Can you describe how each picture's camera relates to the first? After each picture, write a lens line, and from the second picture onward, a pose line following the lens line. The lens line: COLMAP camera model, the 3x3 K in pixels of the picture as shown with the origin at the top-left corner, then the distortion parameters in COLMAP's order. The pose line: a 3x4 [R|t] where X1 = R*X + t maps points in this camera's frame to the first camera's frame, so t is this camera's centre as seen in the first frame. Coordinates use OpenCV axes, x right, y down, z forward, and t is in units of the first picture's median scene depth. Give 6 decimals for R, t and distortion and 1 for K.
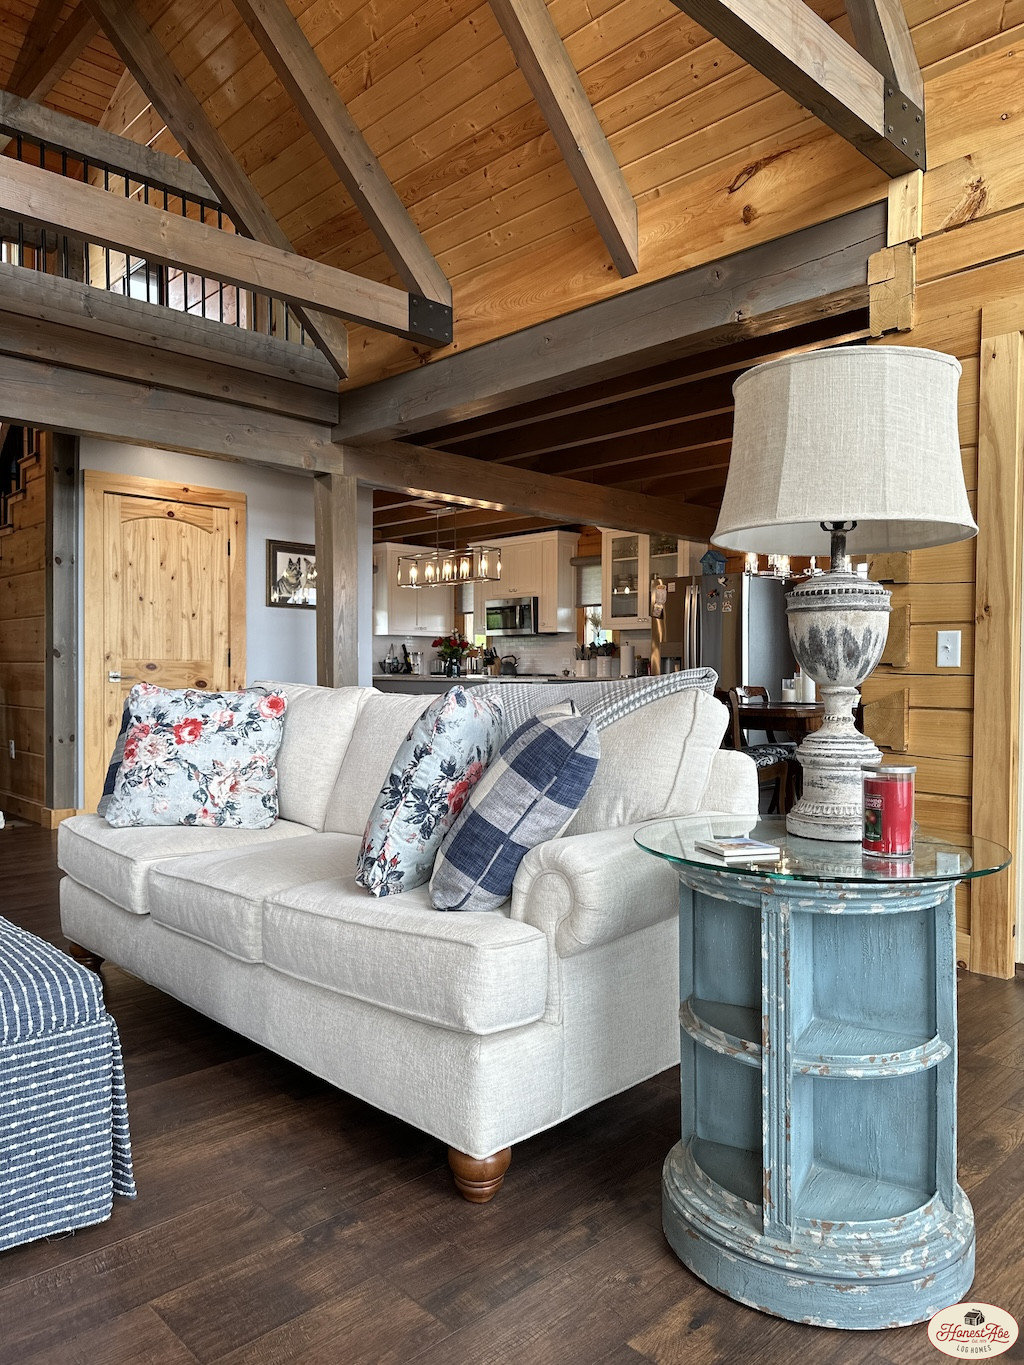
lens RADIAL K [[975.0, 0, 515.5], [0, 975.0, 672.5], [0, 0, 1]] dist [0.046858, -0.026769]
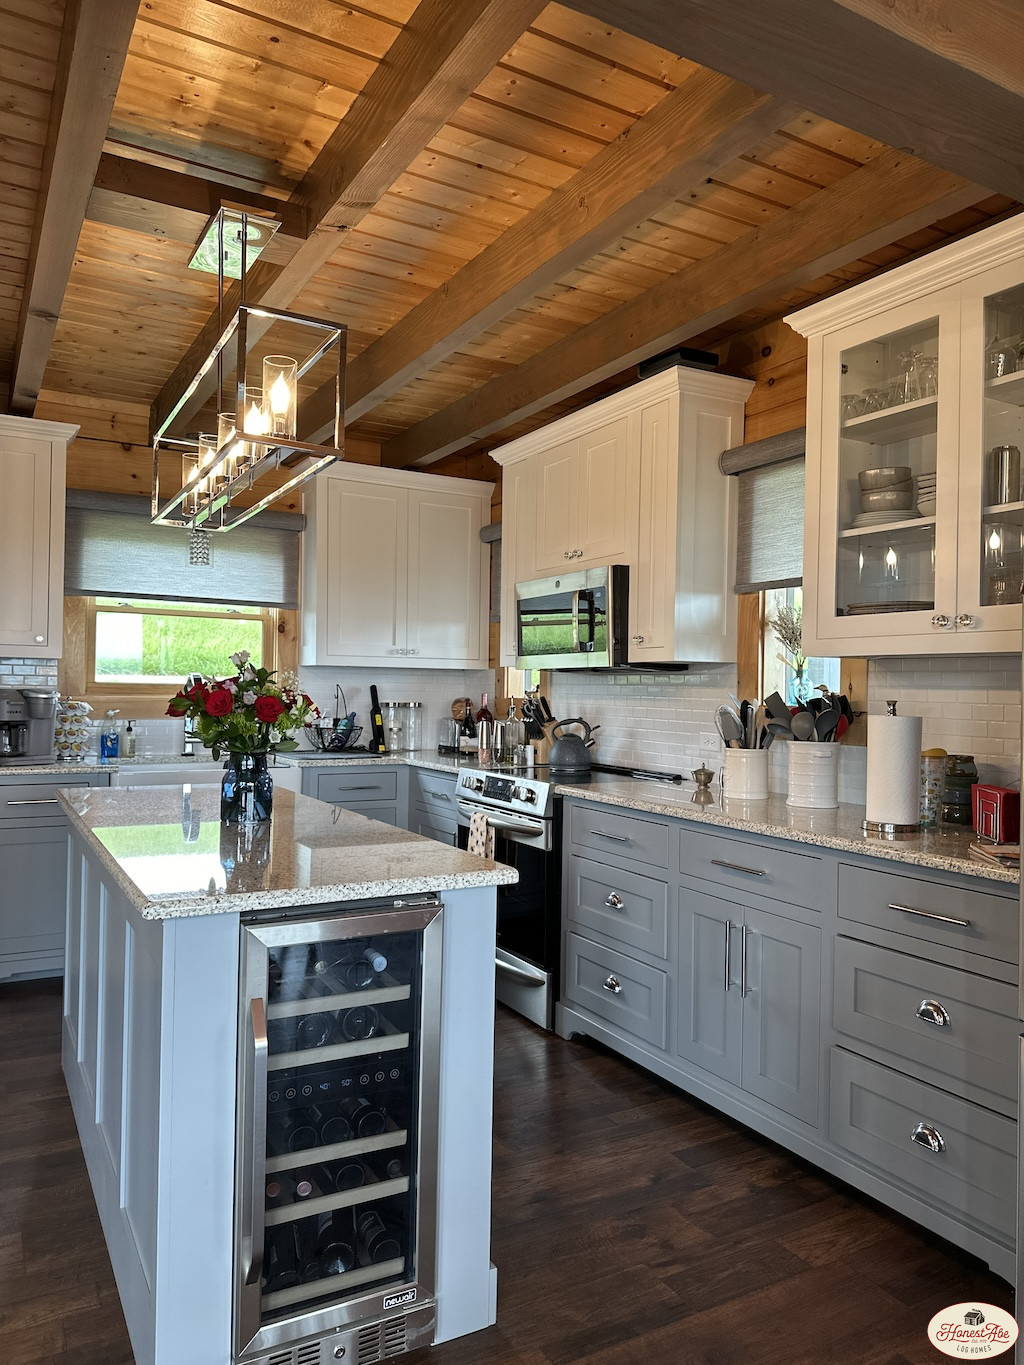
lens RADIAL K [[975.0, 0, 500.2], [0, 975.0, 685.7], [0, 0, 1]] dist [0.046858, -0.026769]
pose [[0.967565, 0.009501, -0.252443, 0.069914], [-0.012691, 0.999859, -0.011011, -0.027984], [0.252302, 0.013858, 0.967549, 0.639904]]
